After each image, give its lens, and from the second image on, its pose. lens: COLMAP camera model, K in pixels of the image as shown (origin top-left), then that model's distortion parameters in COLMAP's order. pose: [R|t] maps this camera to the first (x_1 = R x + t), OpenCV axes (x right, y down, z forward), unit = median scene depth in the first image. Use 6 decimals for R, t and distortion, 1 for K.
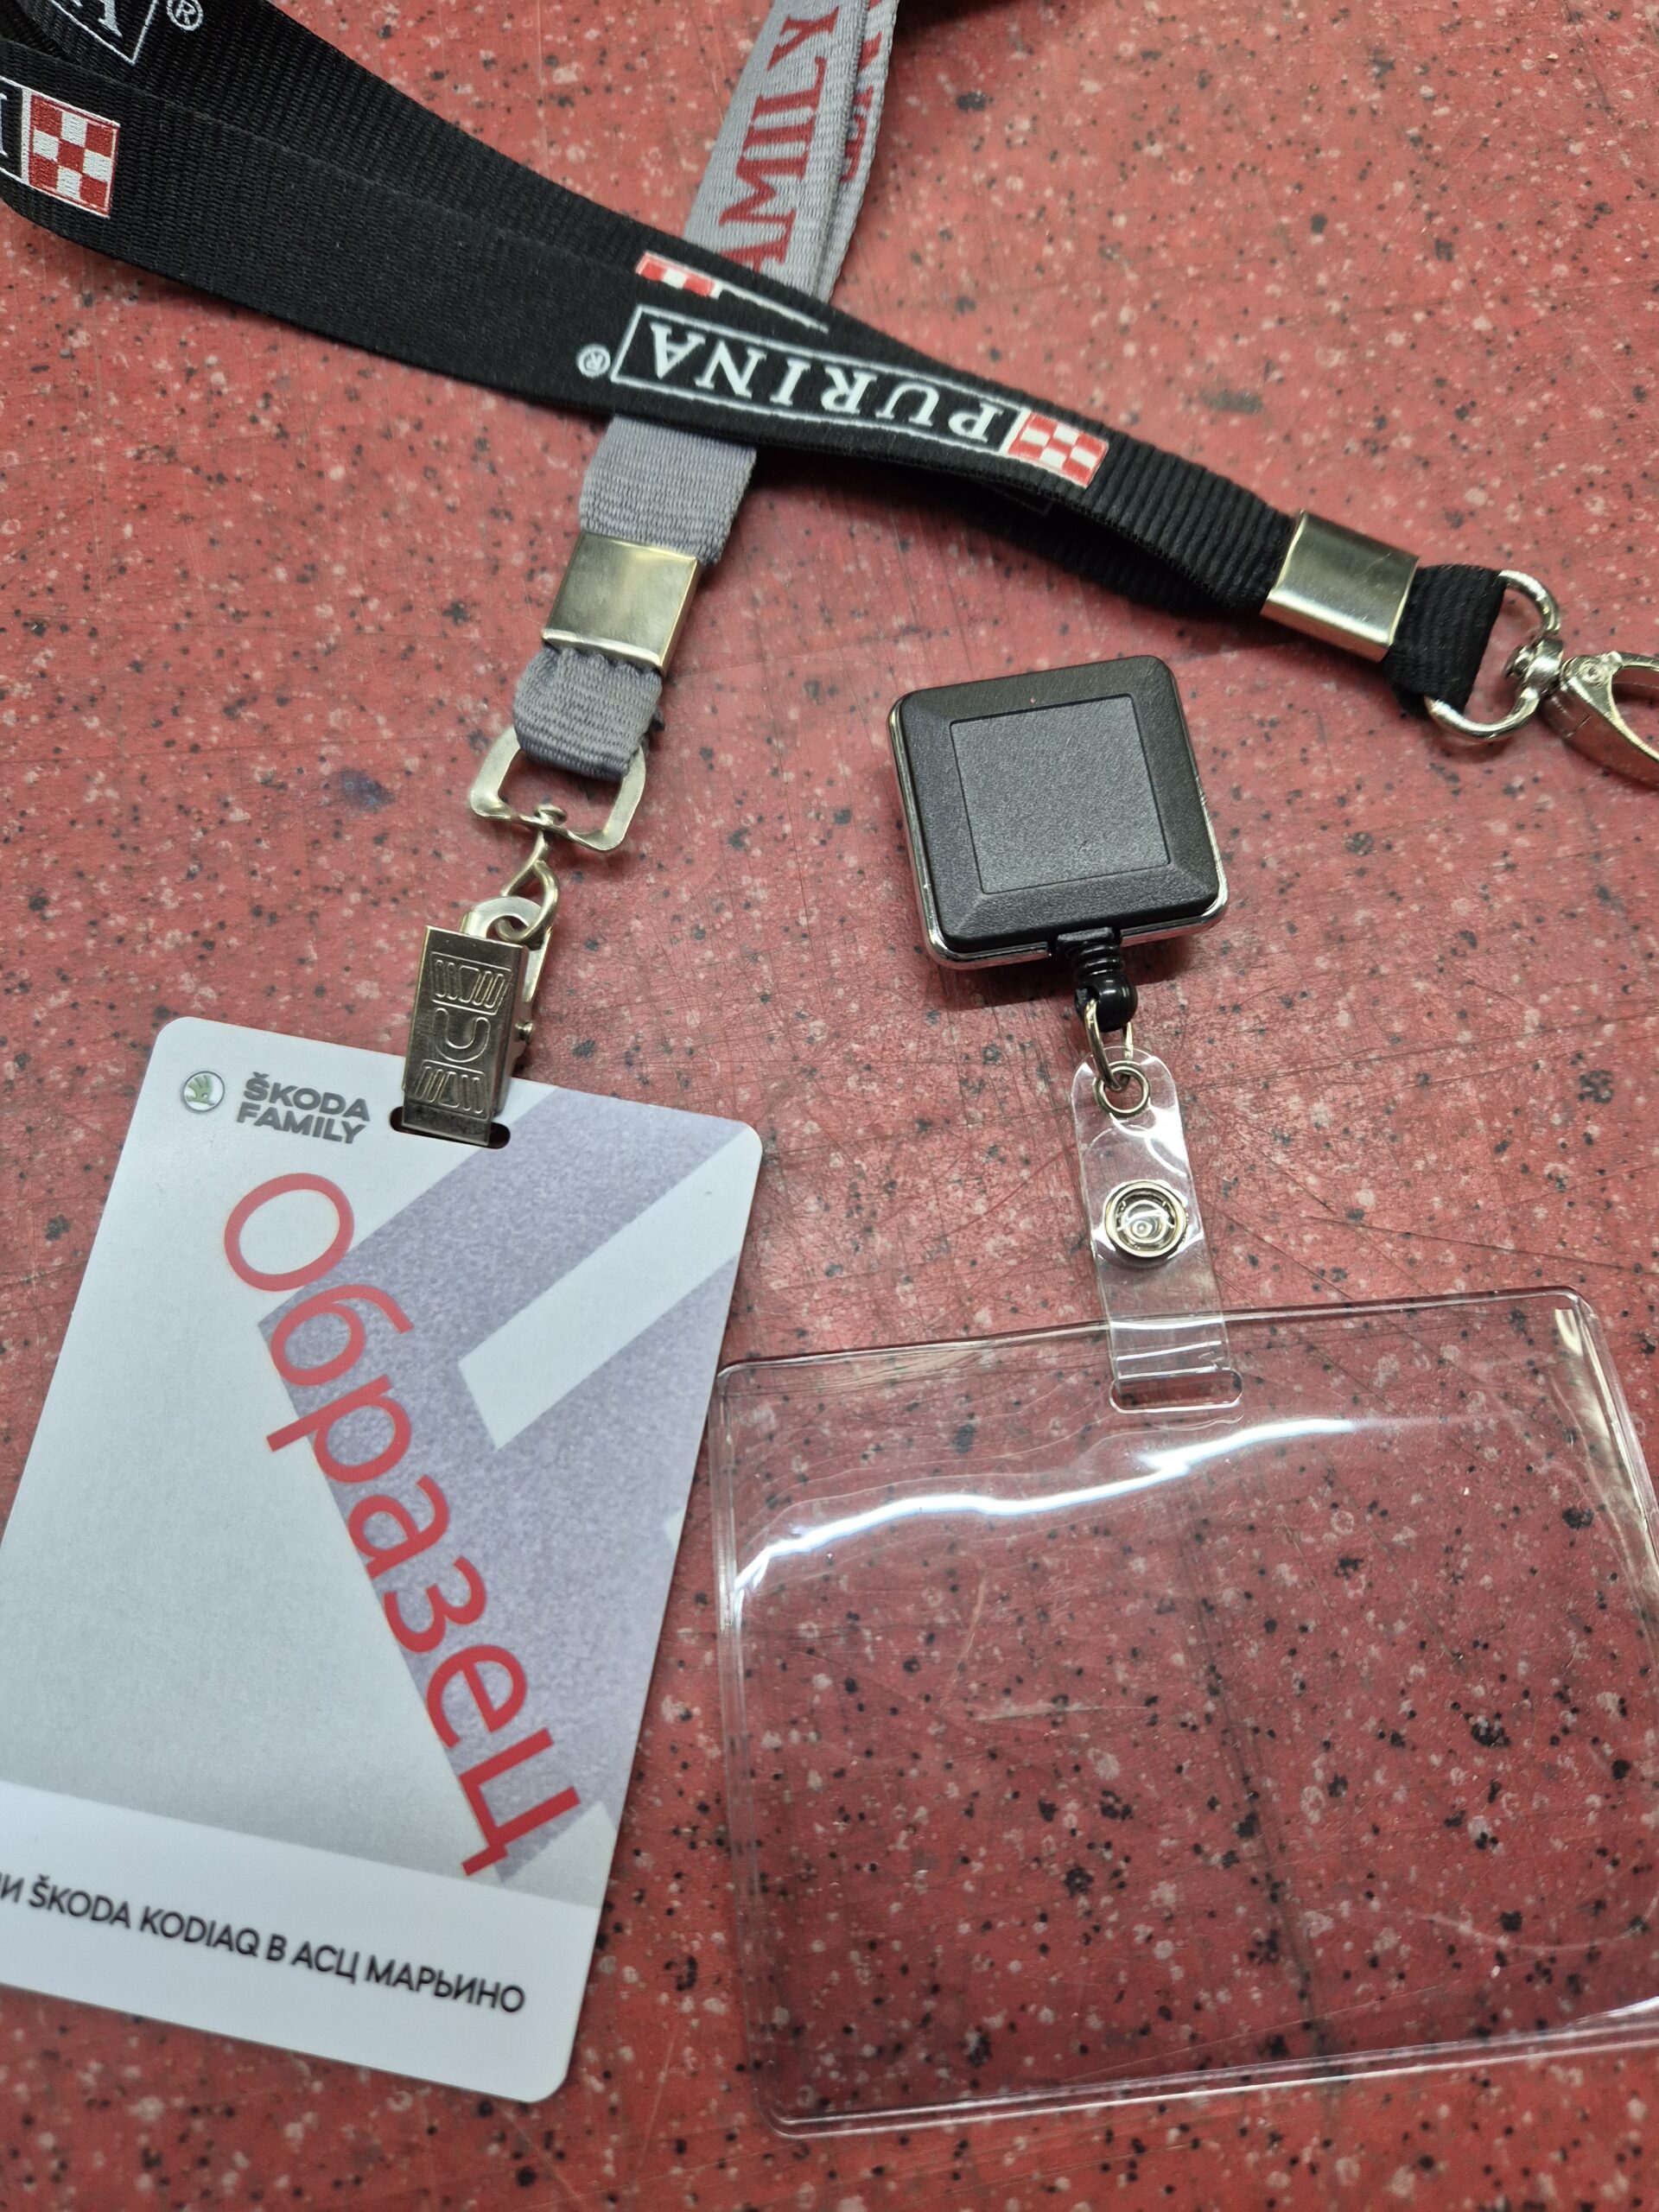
lens RADIAL K [[1481.7, 0, 831.8], [0, 1481.7, 1106.0], [0, 0, 1]] dist [-0.019340, -0.003634]
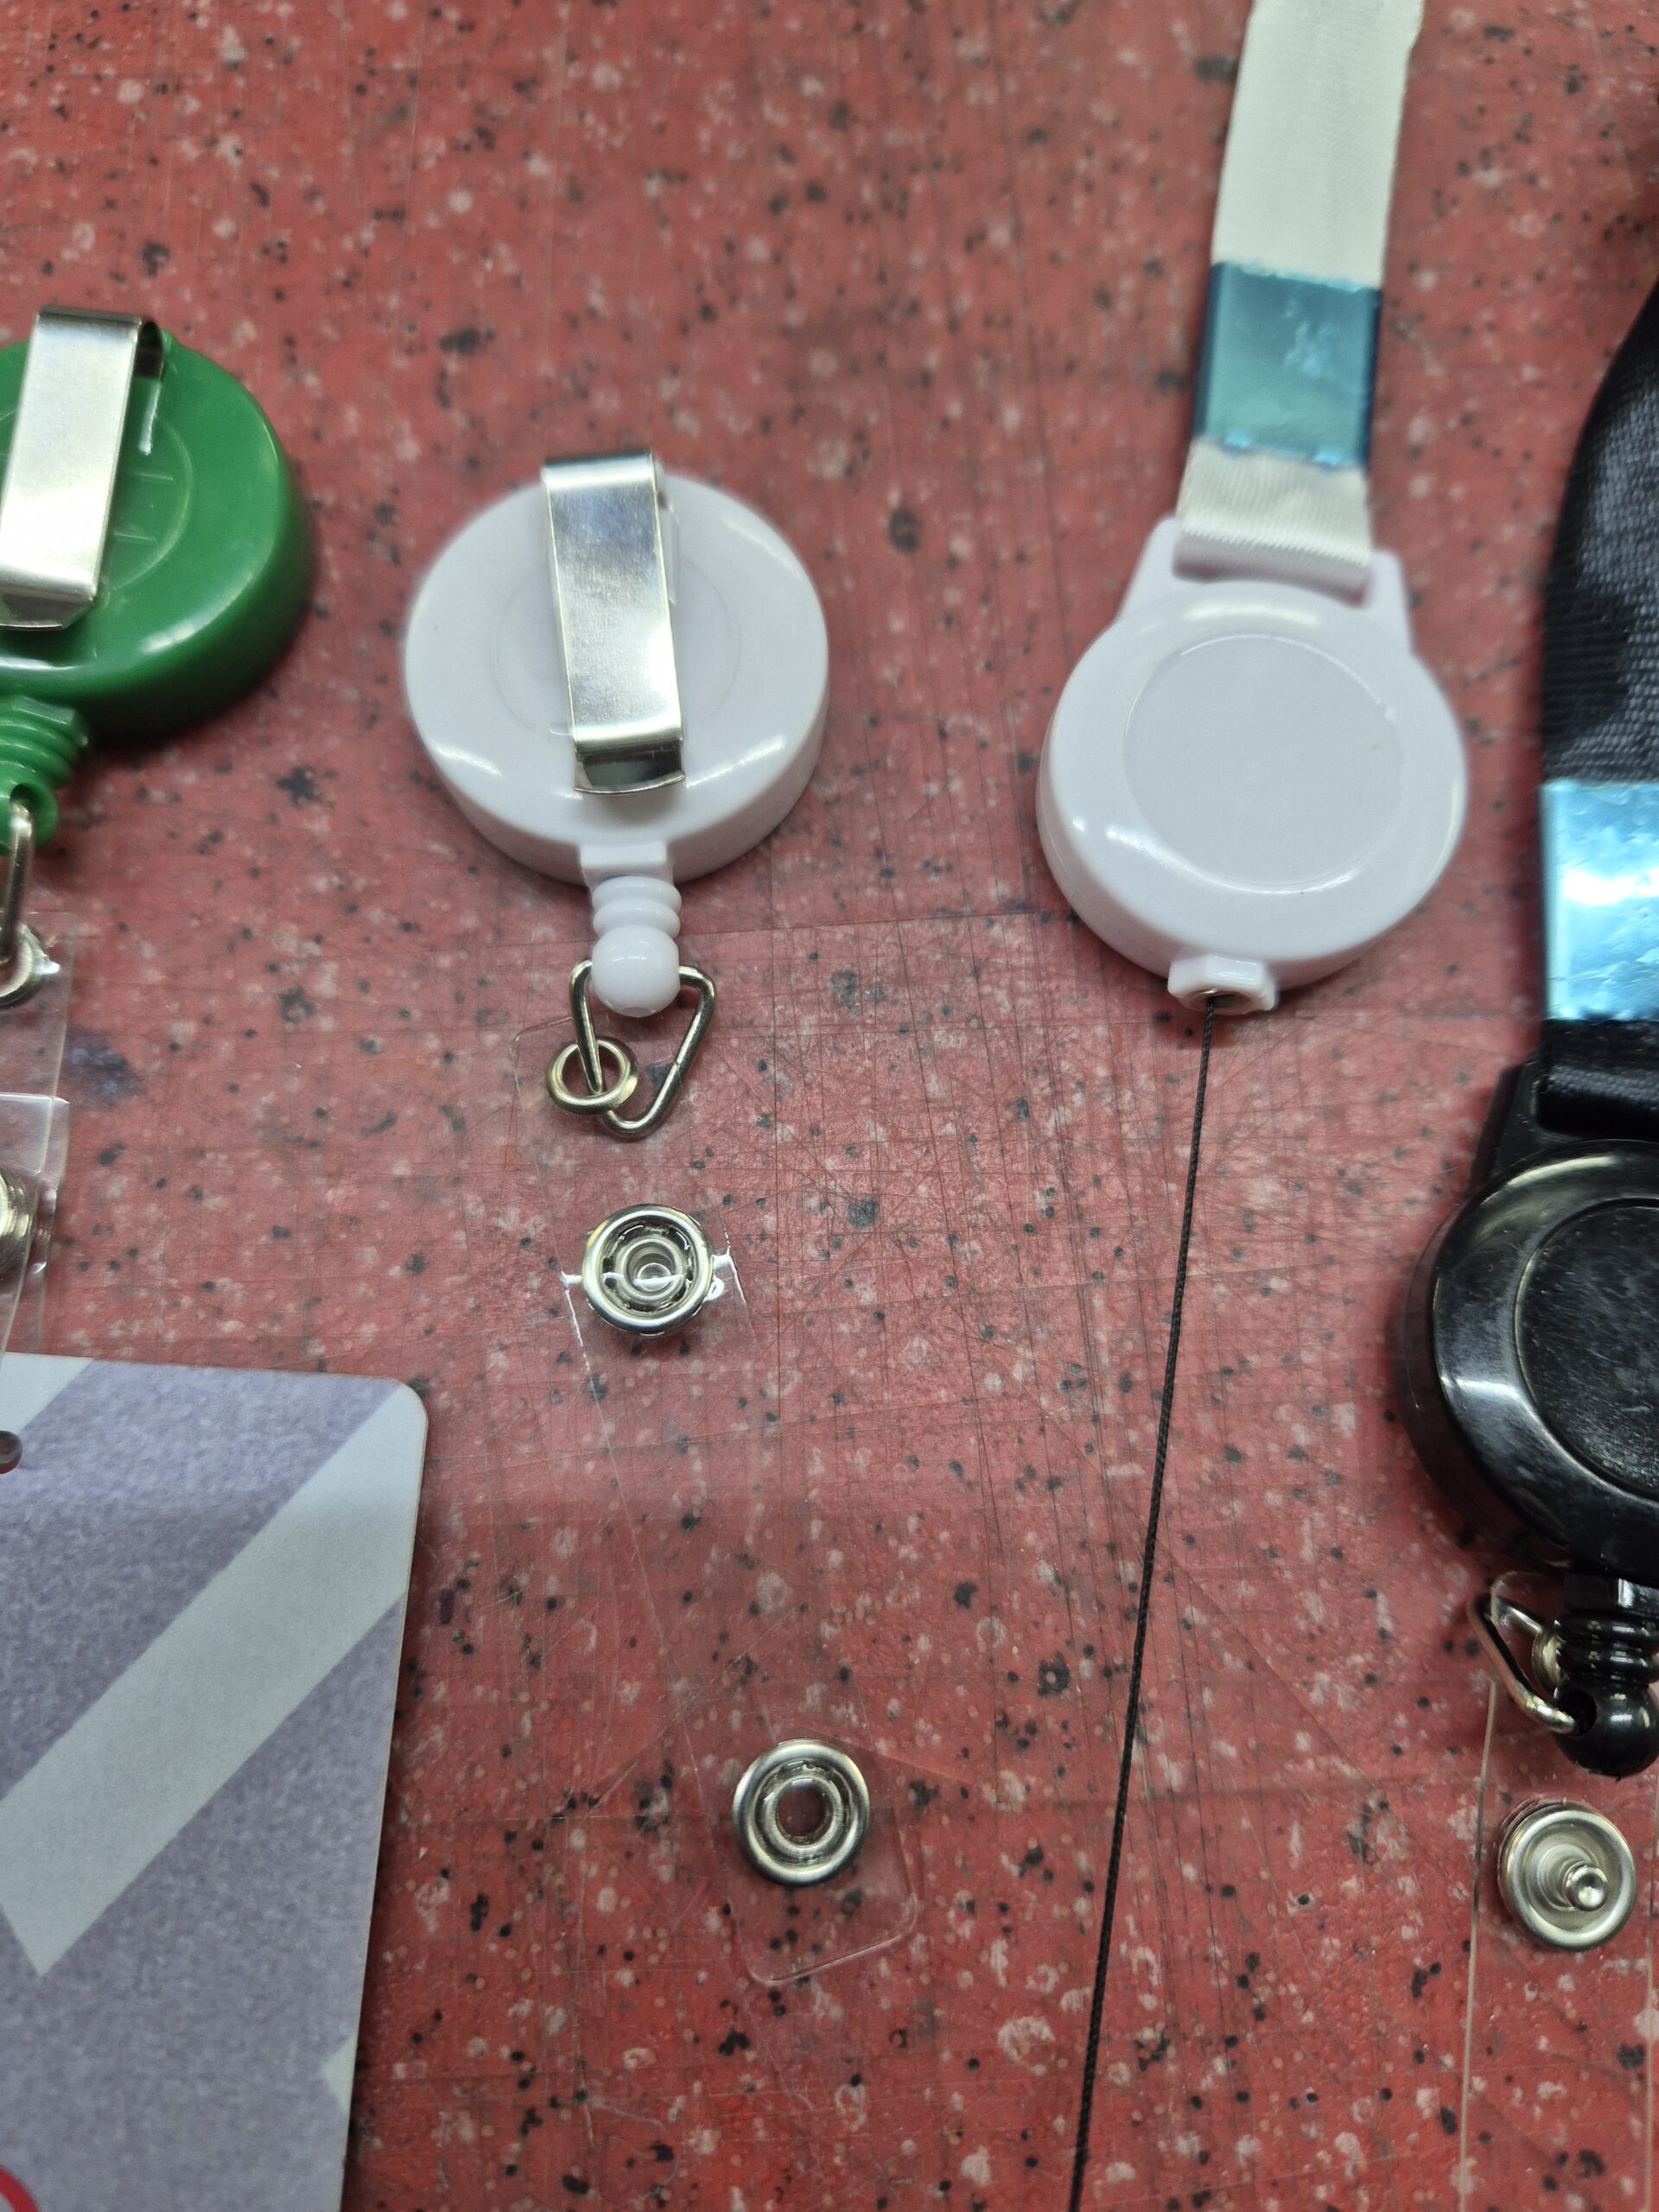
lens RADIAL K [[1481.7, 0, 830.3], [0, 1481.7, 1104.9], [0, 0, 1]] dist [-0.019340, -0.003634]
pose [[0.990938, 0.133692, -0.012987, -0.004477], [-0.127056, 0.901576, -0.413542, 0.018126], [-0.043579, 0.411445, 0.910392, 0.482523]]
